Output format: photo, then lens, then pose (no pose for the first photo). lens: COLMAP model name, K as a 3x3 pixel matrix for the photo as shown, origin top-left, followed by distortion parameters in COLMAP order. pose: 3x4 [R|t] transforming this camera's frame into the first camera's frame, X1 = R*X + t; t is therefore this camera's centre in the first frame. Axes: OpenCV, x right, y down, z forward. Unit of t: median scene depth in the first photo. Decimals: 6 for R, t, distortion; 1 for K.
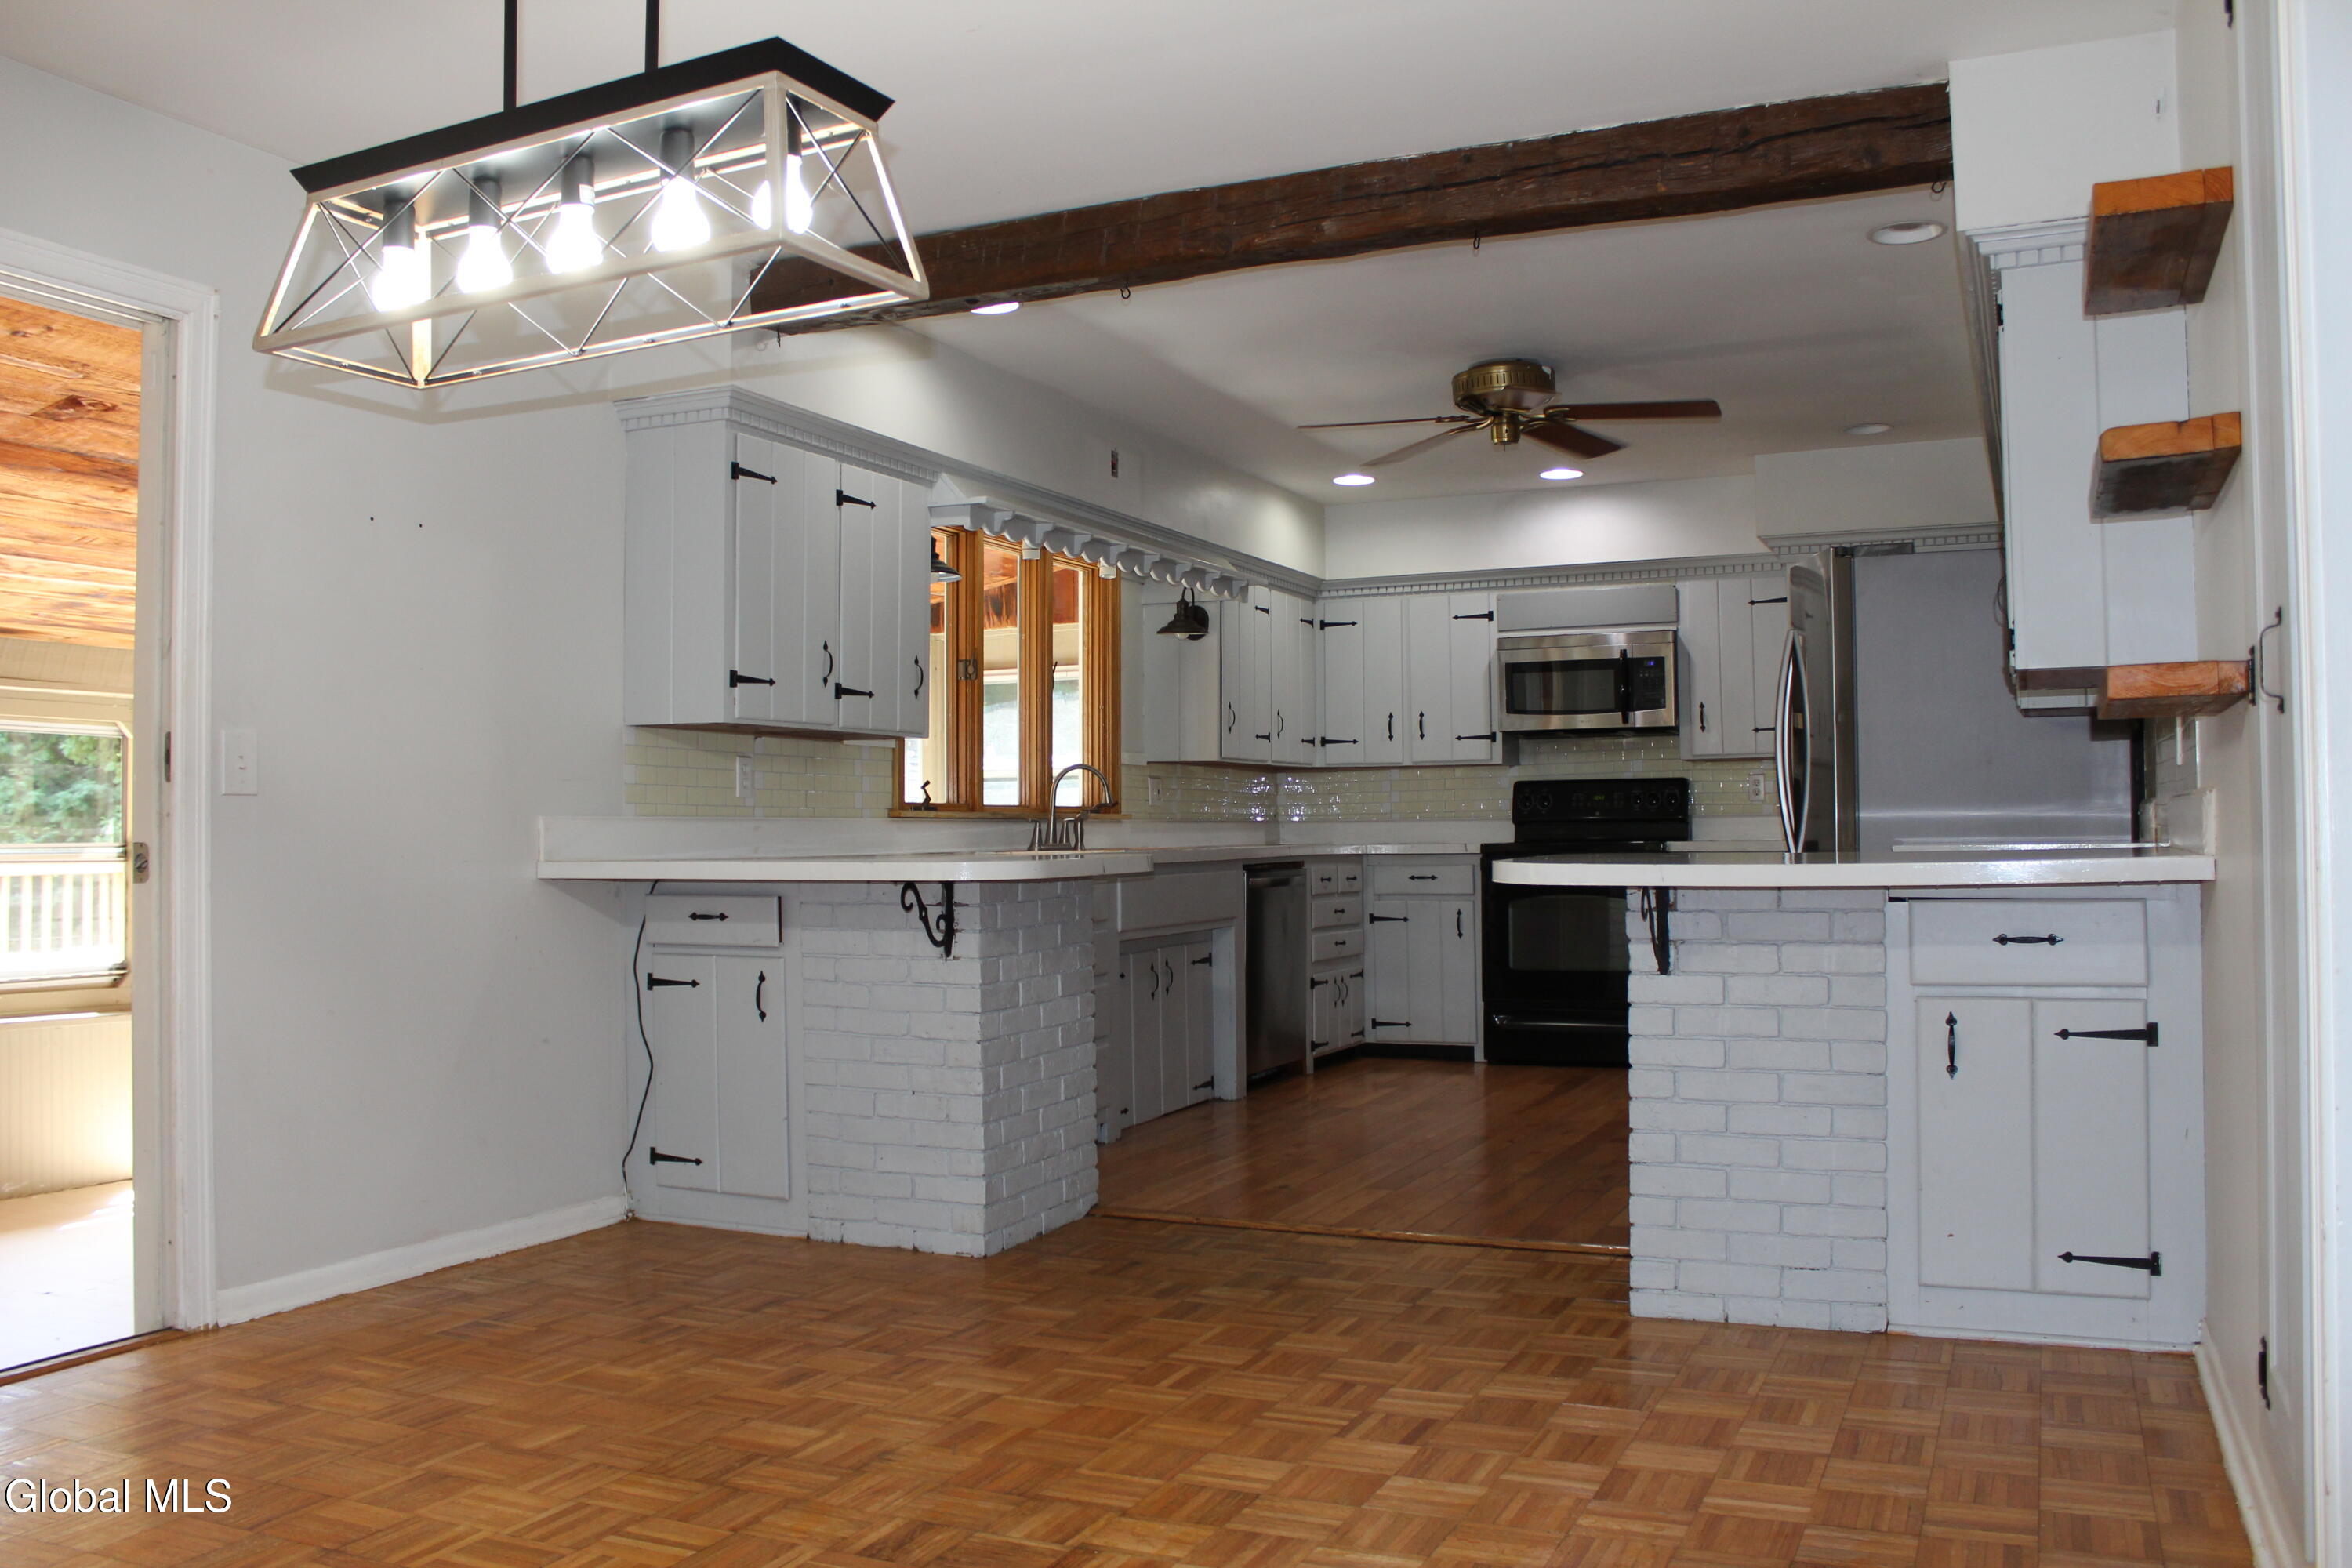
lens RADIAL K [[1967.6, 0, 1176.0], [0, 1967.6, 784.0], [0, 0, 1]] dist [-0.169630, 0.155950]
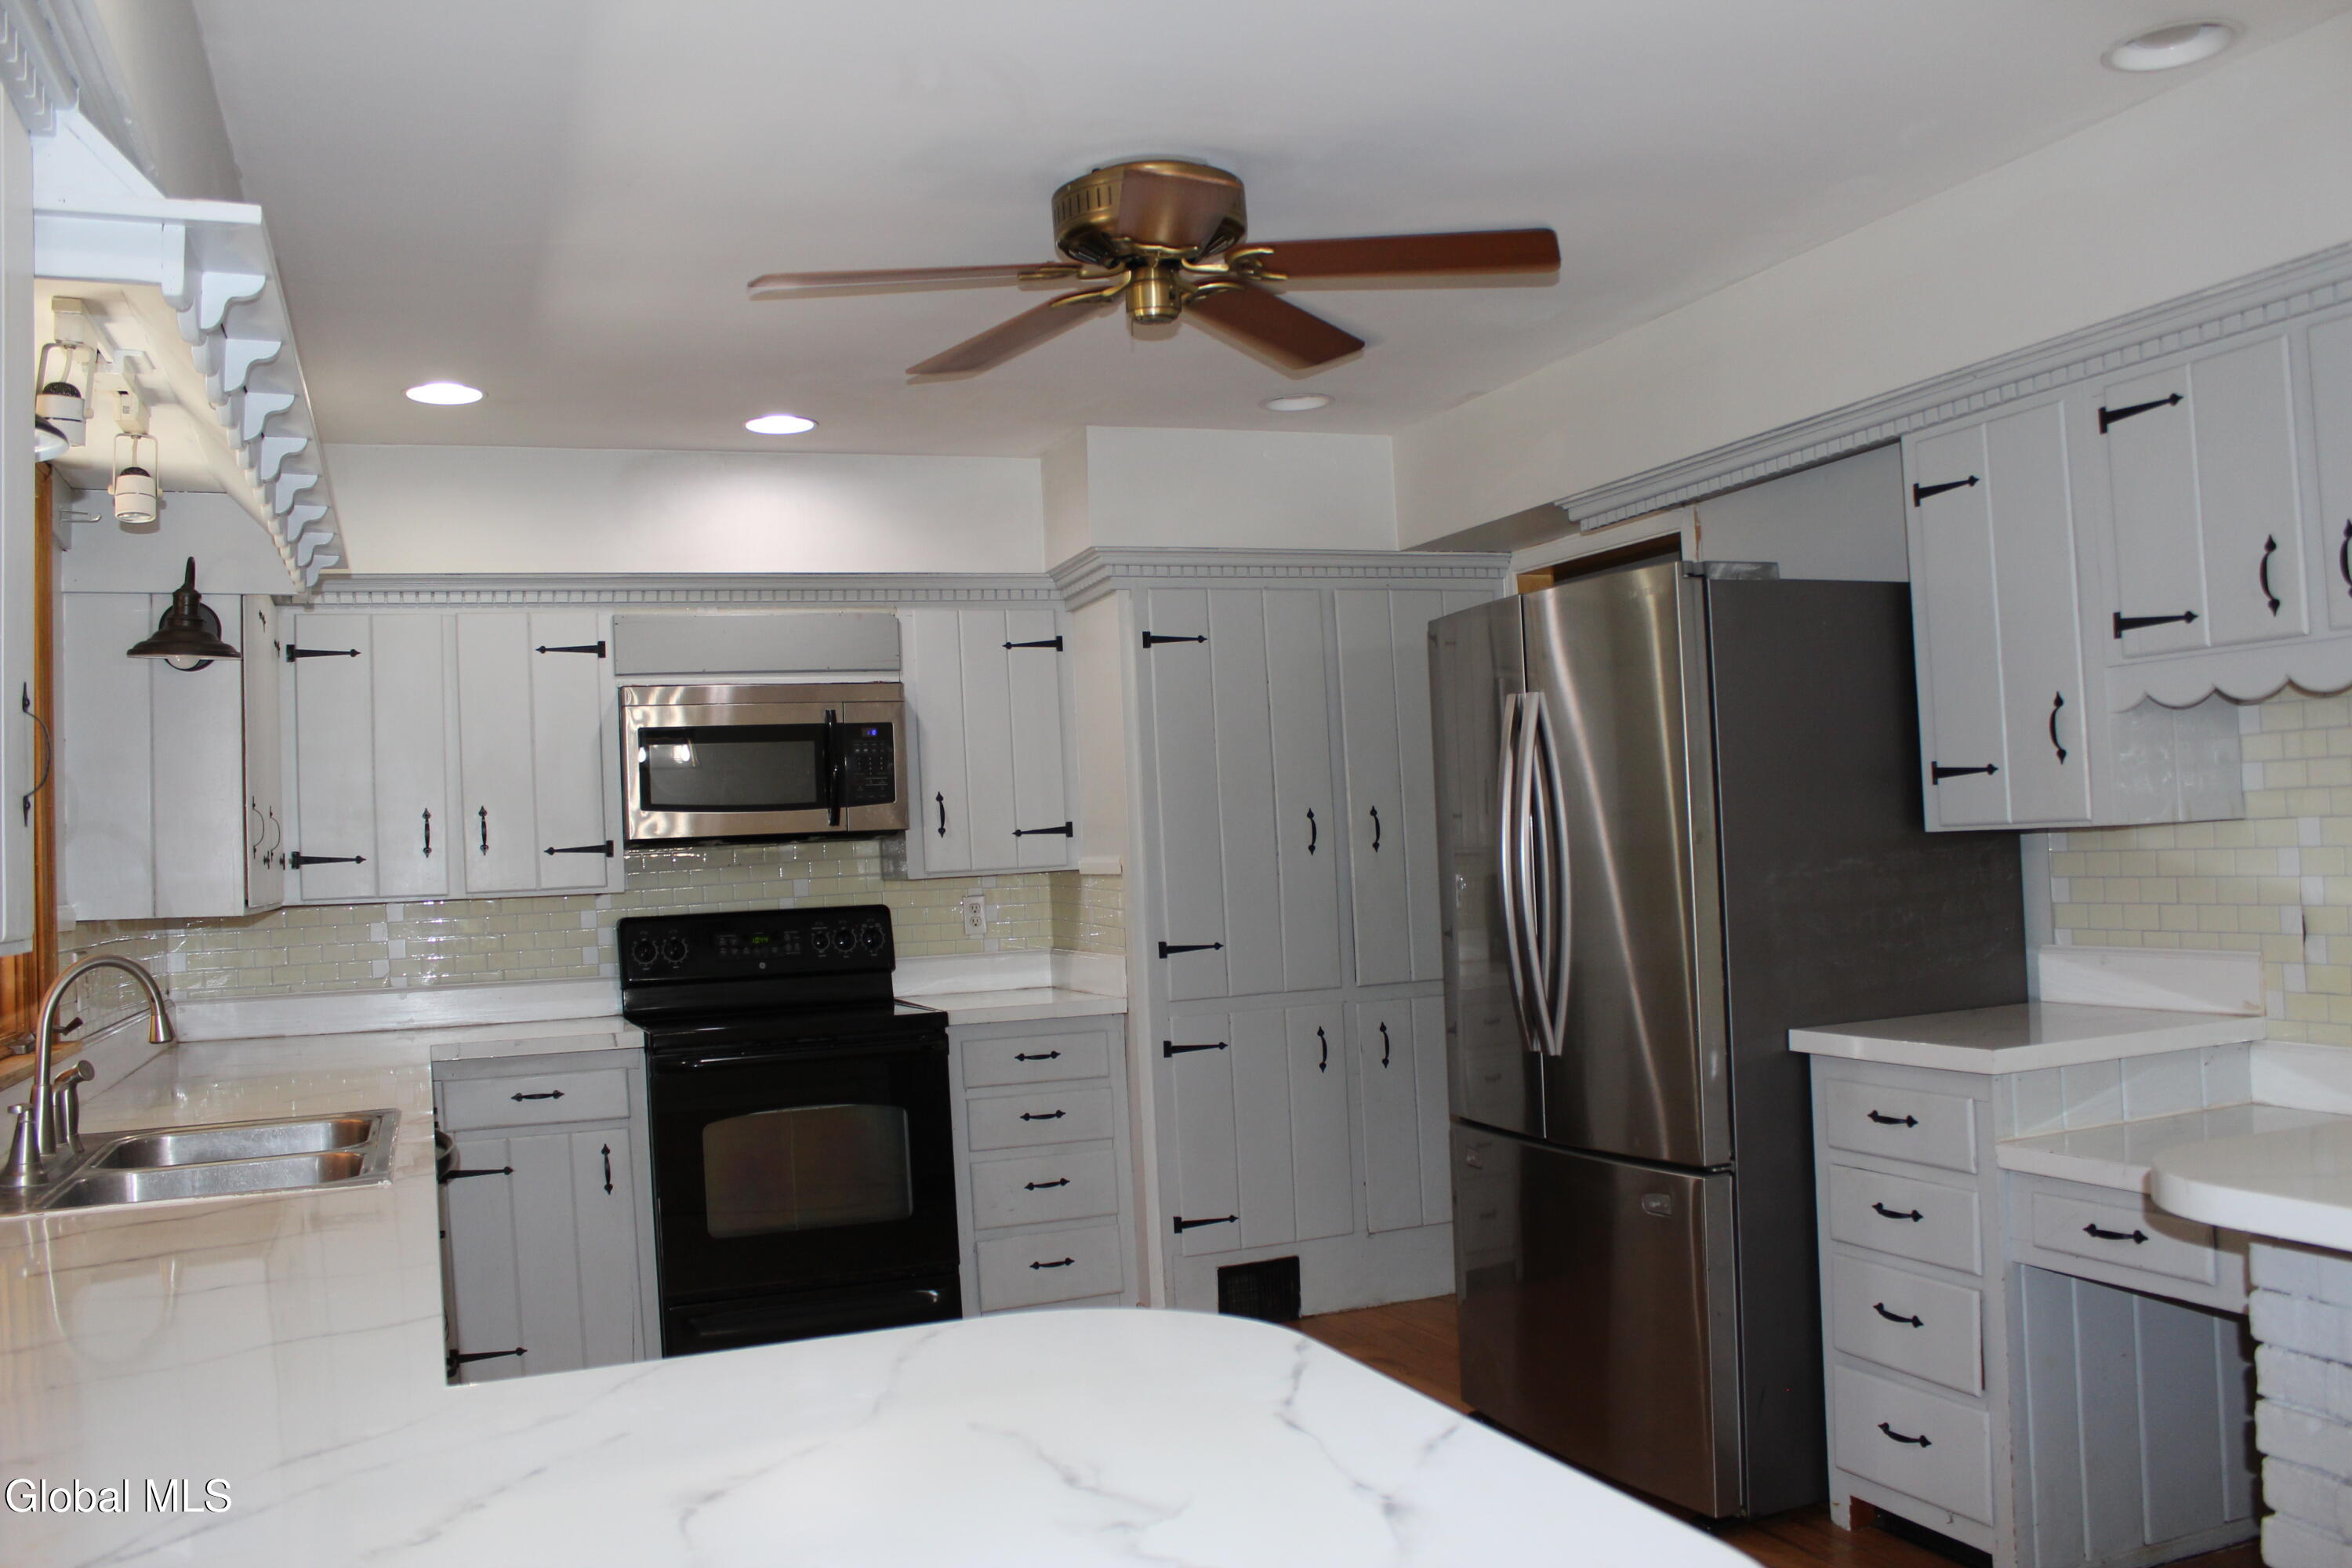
lens RADIAL K [[1967.6, 0, 1176.0], [0, 1967.6, 784.0], [0, 0, 1]] dist [-0.169630, 0.155950]
pose [[0.705808, 0.002410, 0.708400, -0.145419], [0.017892, 0.999615, -0.021227, -0.029100], [-0.708178, 0.027657, 0.705492, 0.467364]]
